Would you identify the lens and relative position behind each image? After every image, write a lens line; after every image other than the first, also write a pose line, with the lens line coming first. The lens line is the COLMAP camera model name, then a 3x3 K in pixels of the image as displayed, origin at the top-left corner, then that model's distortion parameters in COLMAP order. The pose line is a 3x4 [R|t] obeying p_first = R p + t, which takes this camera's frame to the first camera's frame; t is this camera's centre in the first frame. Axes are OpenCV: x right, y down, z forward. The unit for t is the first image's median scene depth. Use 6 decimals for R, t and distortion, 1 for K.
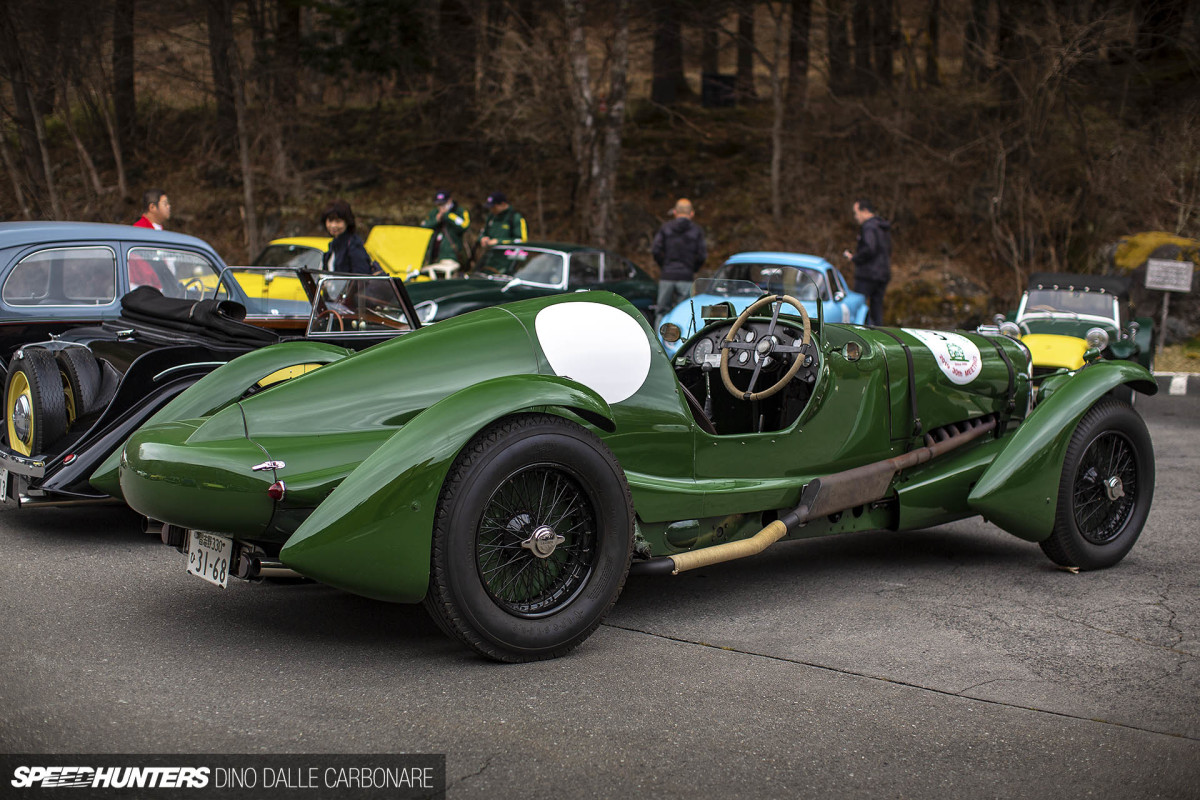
lens RADIAL K [[1744.2, 0, 600.0], [0, 1744.2, 400.0], [0, 0, 1]] dist [0.004543, 0.037790]
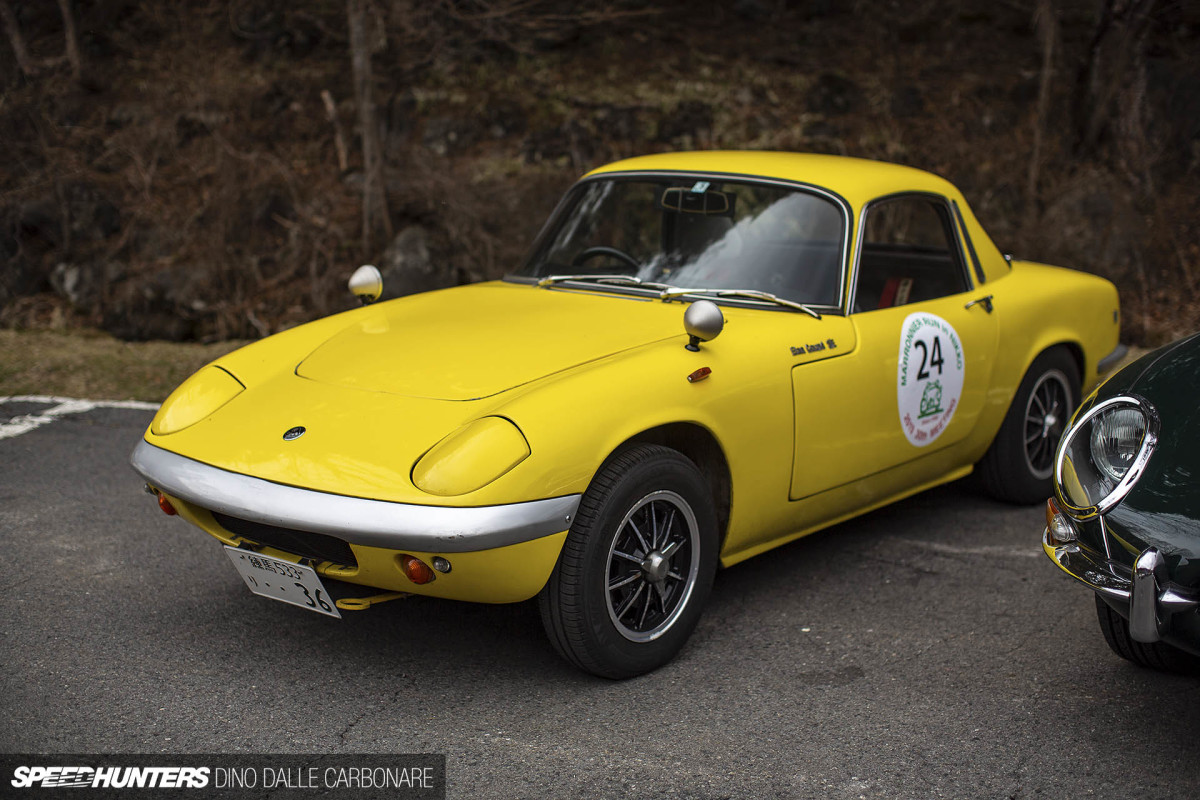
lens RADIAL K [[1711.1, 0, 600.0], [0, 1711.1, 400.0], [0, 0, 1]] dist [-0.043692, -0.044627]
pose [[0.999405, -0.024557, 0.024239, -0.143512], [0.023279, 0.998394, 0.051652, -0.048811], [-0.025469, -0.051057, 0.998371, 0.527335]]
